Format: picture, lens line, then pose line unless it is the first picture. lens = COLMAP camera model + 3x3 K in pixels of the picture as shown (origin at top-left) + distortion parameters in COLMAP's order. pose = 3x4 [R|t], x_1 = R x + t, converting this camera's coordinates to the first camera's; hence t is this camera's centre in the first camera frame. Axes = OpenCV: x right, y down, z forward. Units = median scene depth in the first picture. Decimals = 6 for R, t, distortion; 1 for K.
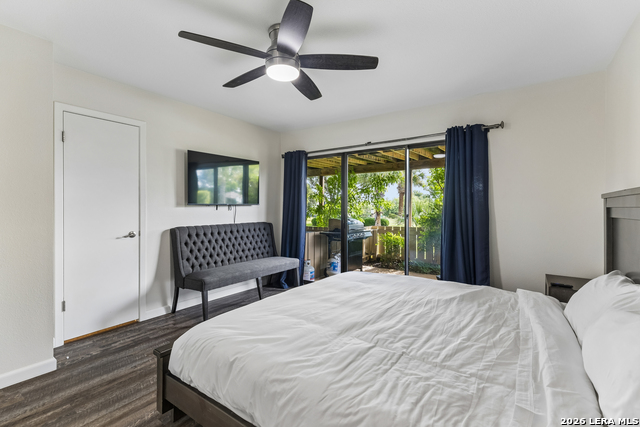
lens RADIAL K [[293.9, 0, 319.6], [0, 293.9, 208.6], [0, 0, 1]] dist [0.010899, 0.000146]
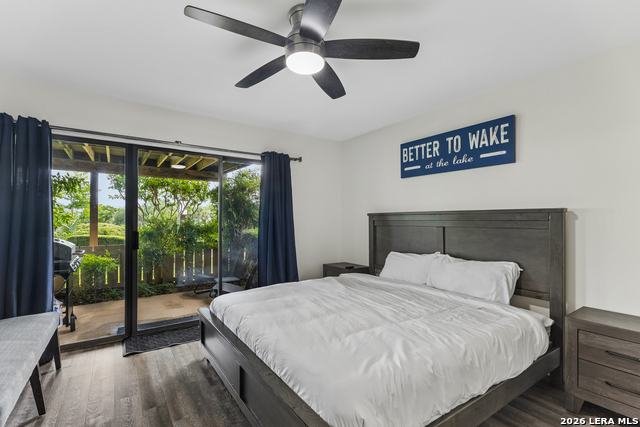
lens RADIAL K [[294.8, 0, 318.5], [0, 294.8, 228.6], [0, 0, 1]] dist [0.001603, 0.000040]
pose [[0.340391, -0.023878, 0.939981, -1.020554], [0.007295, 0.999714, 0.022754, 0.000856], [-0.940256, -0.000888, 0.340468, 0.765785]]
